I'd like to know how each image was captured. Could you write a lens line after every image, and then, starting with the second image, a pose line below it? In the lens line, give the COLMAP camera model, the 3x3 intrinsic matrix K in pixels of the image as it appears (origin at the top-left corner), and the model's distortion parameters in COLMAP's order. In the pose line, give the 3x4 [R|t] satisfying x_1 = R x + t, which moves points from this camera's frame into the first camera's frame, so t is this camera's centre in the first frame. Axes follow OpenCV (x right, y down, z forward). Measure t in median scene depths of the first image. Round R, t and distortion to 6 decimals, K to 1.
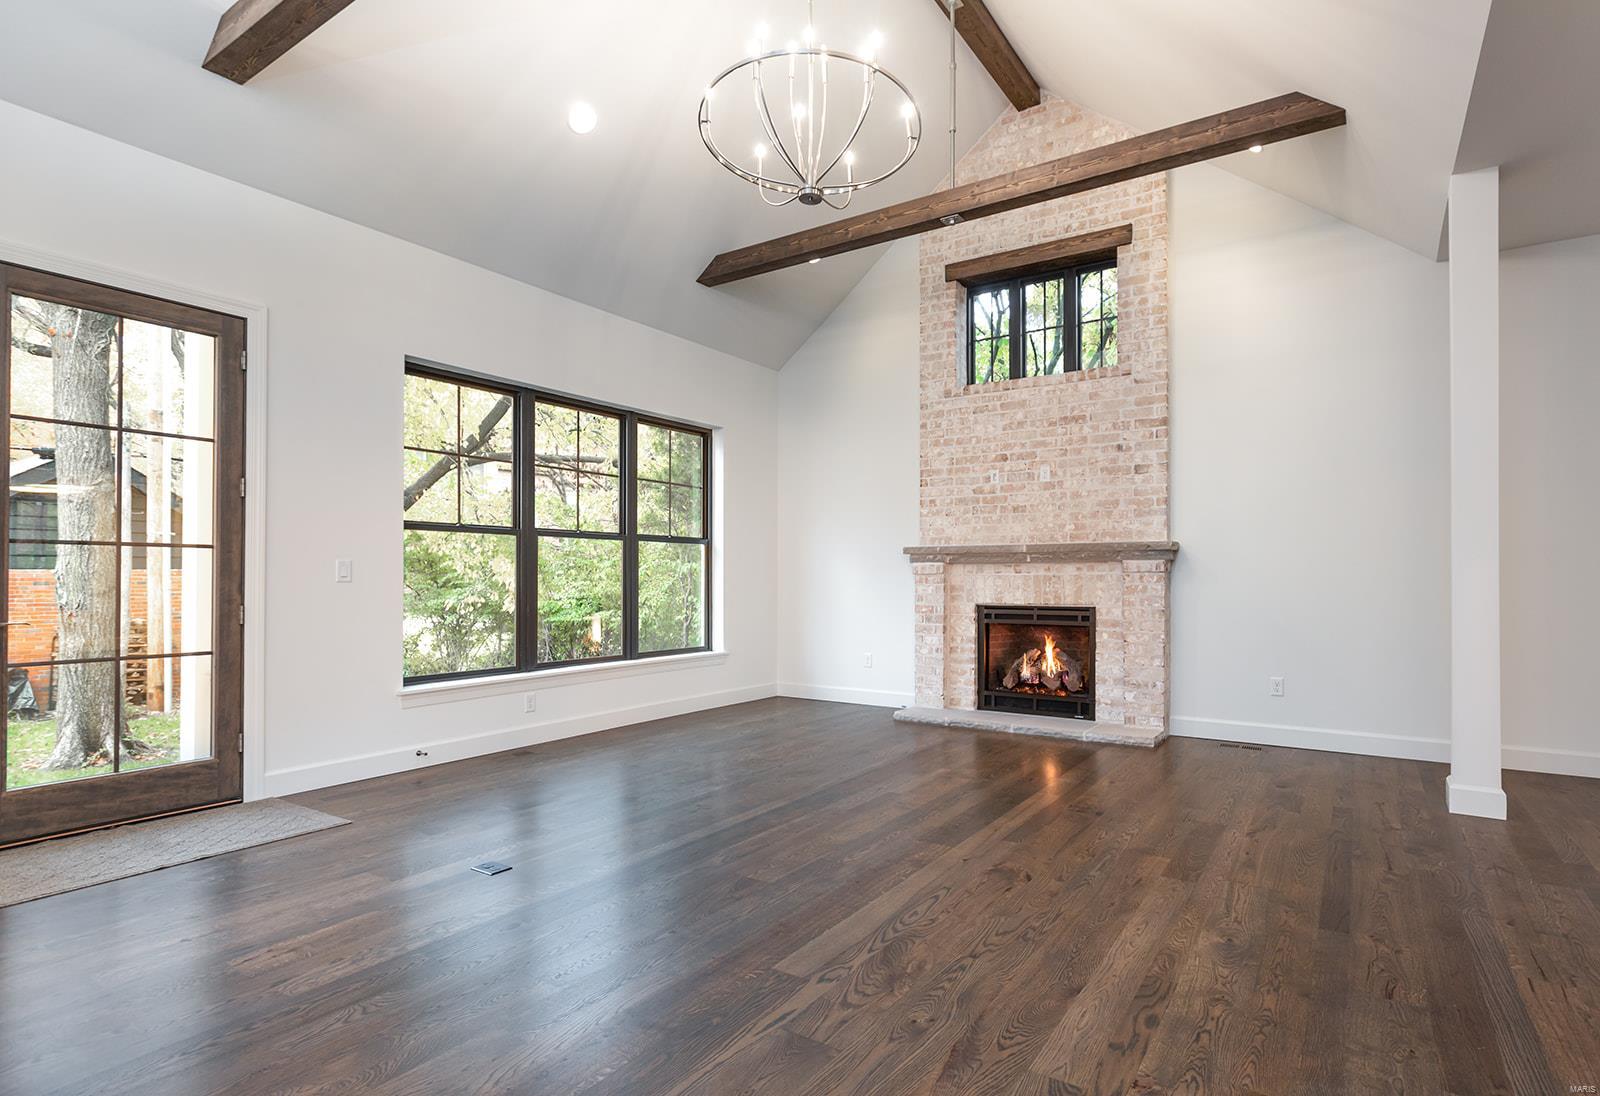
lens RADIAL K [[812.7, 0, 803.6], [0, 812.7, 578.1], [0, 0, 1]] dist [-0.000022, 0.000095]
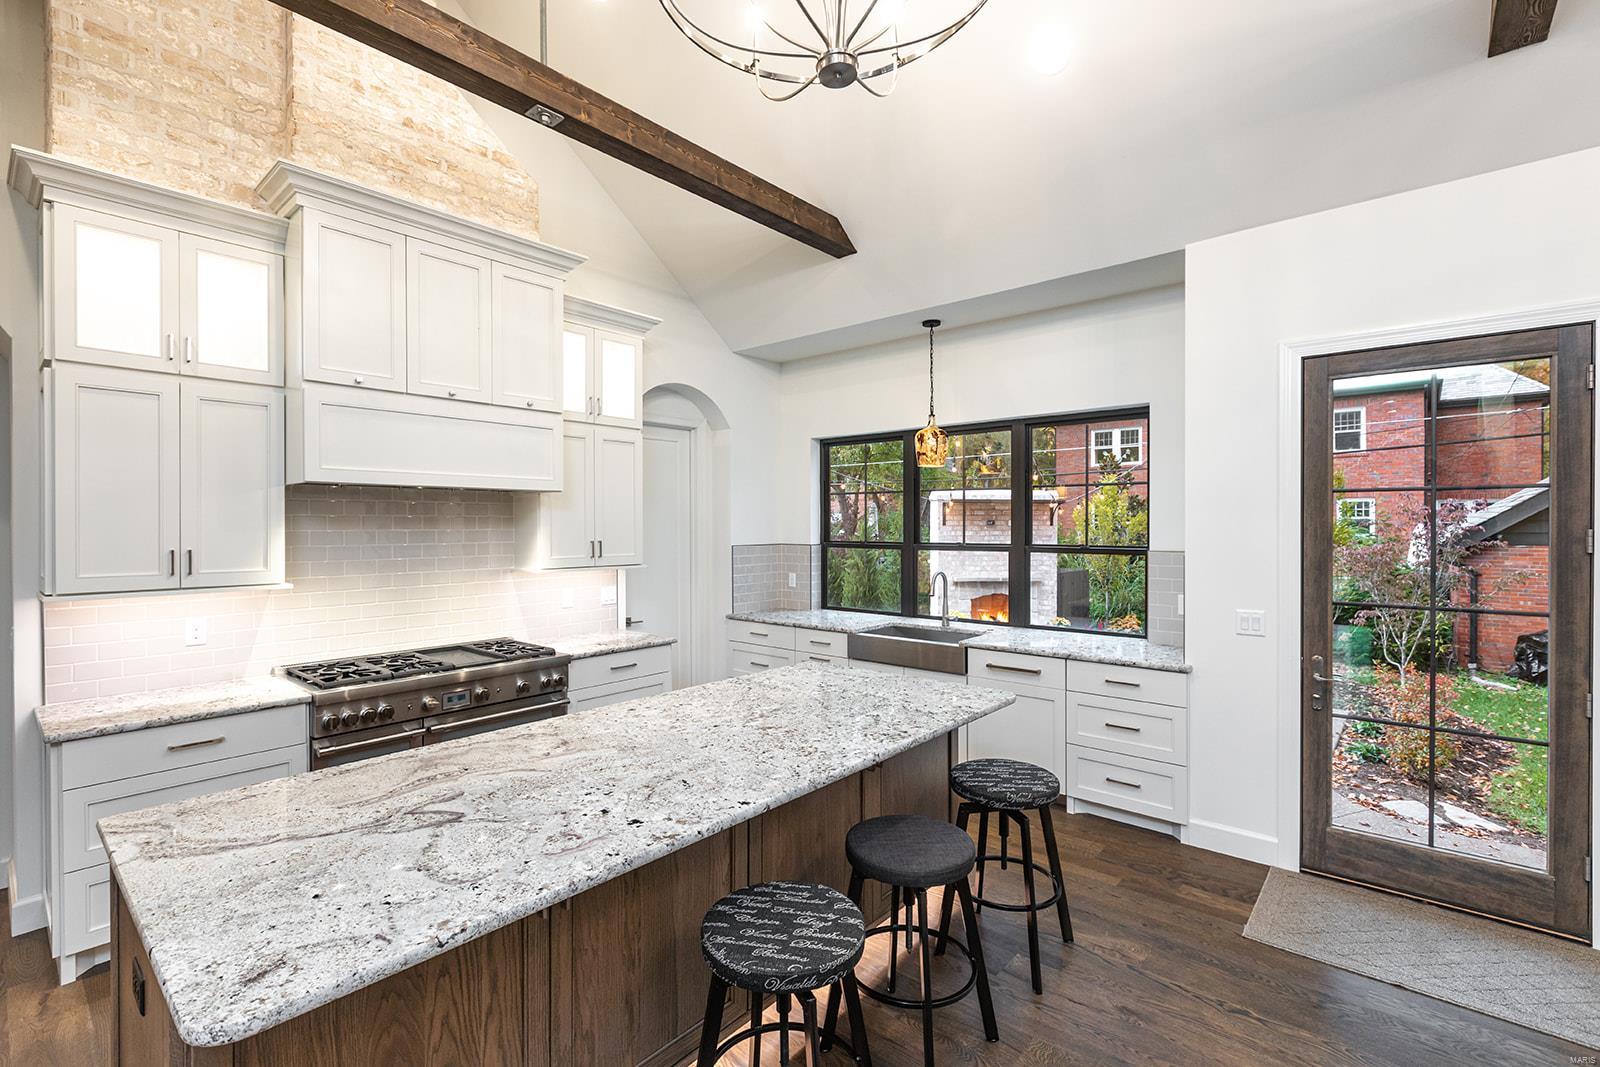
lens RADIAL K [[737.8, 0, 823.8], [0, 737.8, 531.0], [0, 0, 1]] dist [-0.002378, -0.000626]
pose [[-0.094844, 0.006364, -0.995472, 0.077805], [0.009814, 0.999937, 0.005457, -0.134461], [0.995444, -0.009252, -0.094901, 0.346259]]
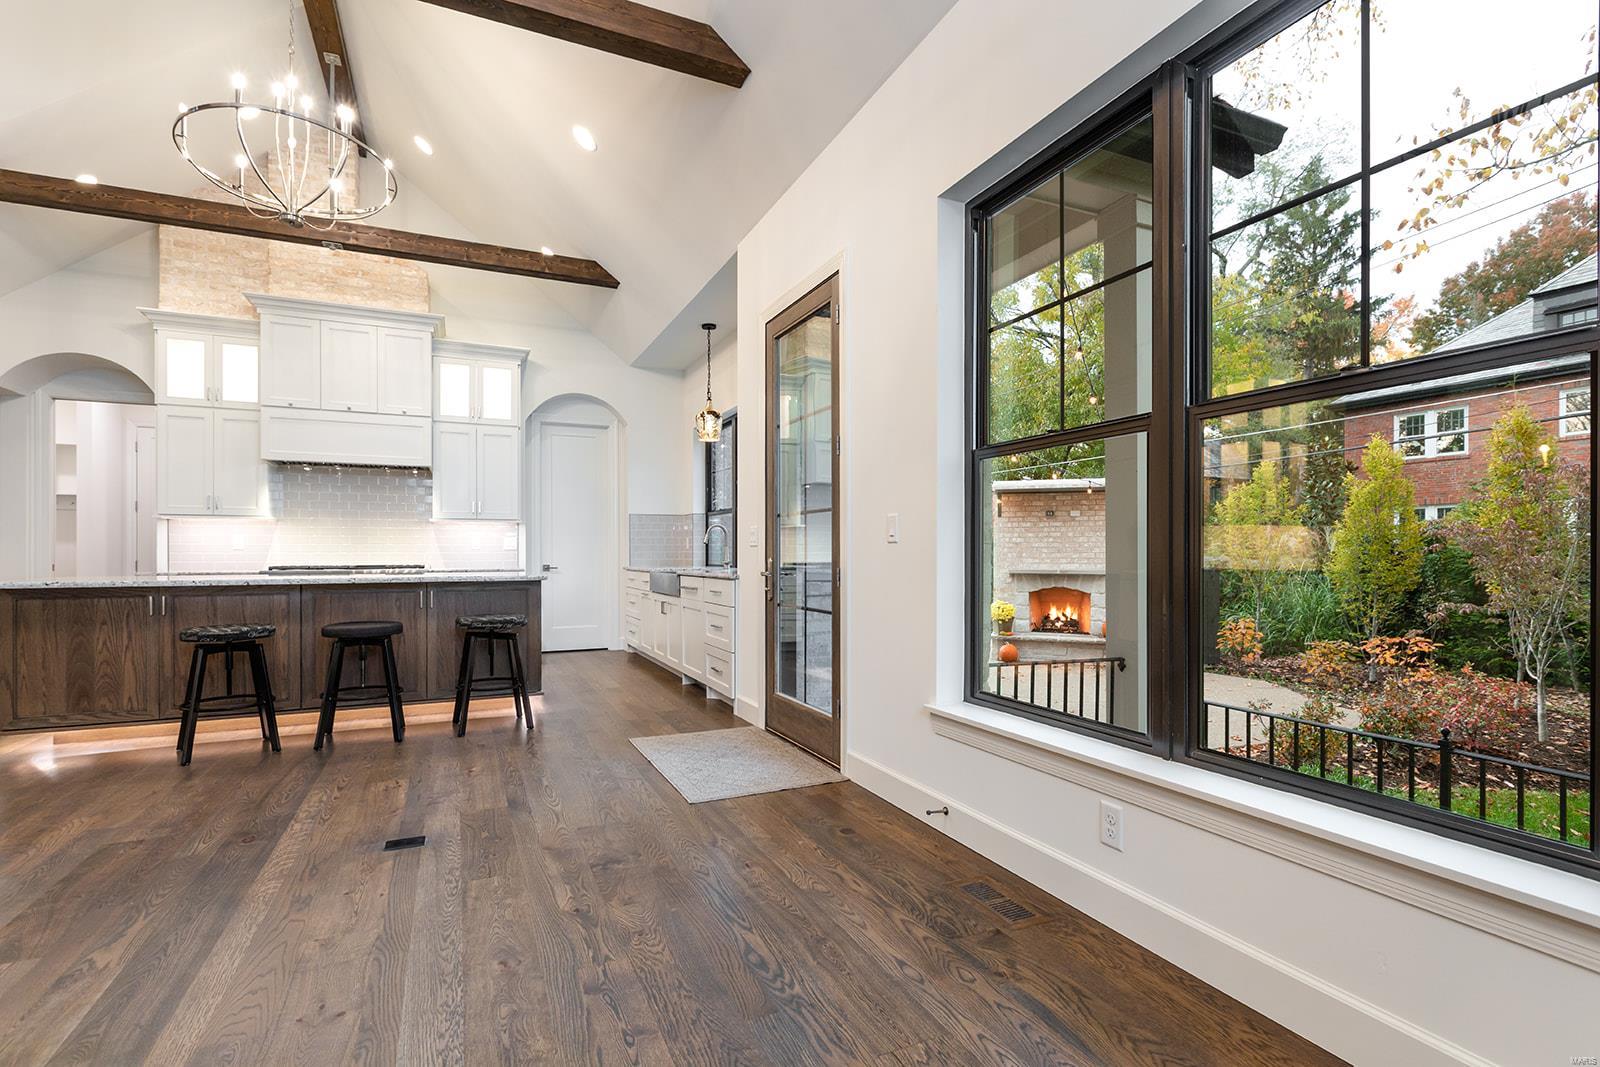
lens RADIAL K [[762.5, 0, 803.9], [0, 762.5, 556.9], [0, 0, 1]] dist [-0.000834, -0.000543]
pose [[-0.512631, 0.003318, -0.858603, 0.105858], [0.009968, 0.999948, -0.002087, 0.027605], [0.858551, -0.009628, -0.512637, 1.477414]]
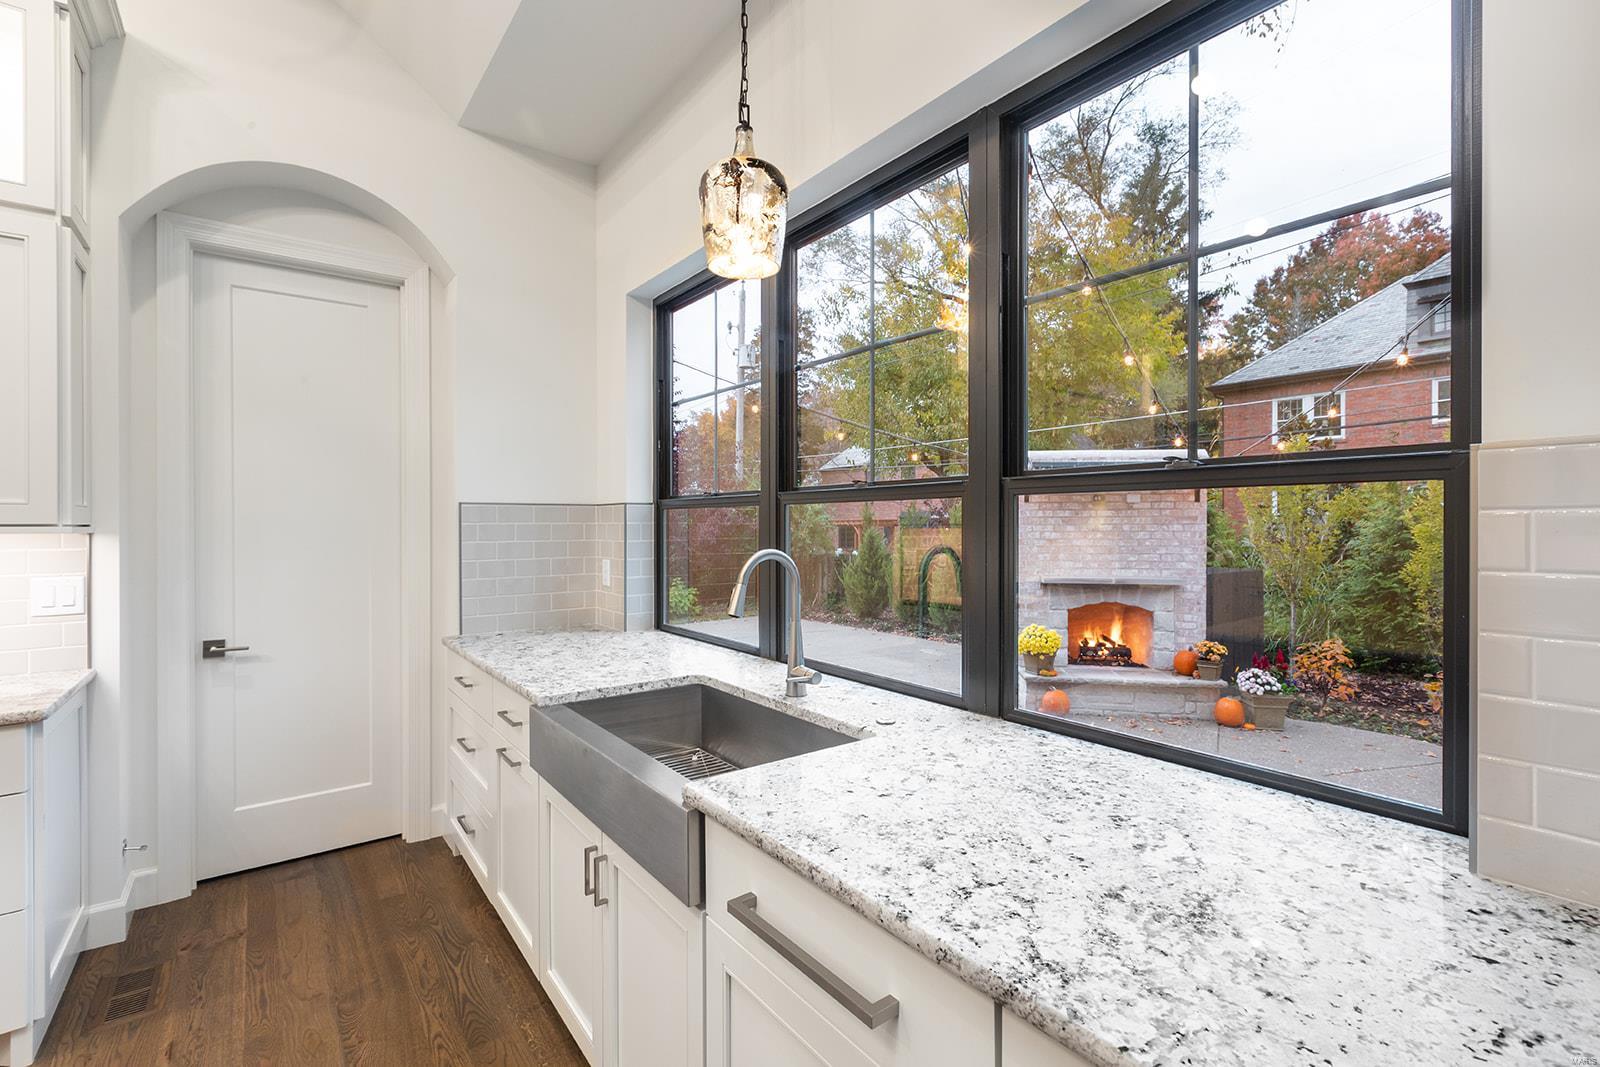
lens RADIAL K [[726.7, 0, 791.4], [0, 726.7, 528.5], [0, 0, 1]] dist [-0.001699, -0.000154]
pose [[-0.329384, 0.003010, -0.944191, -0.814573], [0.009533, 0.999955, -0.000137, -0.066970], [0.944148, -0.009046, -0.329398, 0.603863]]
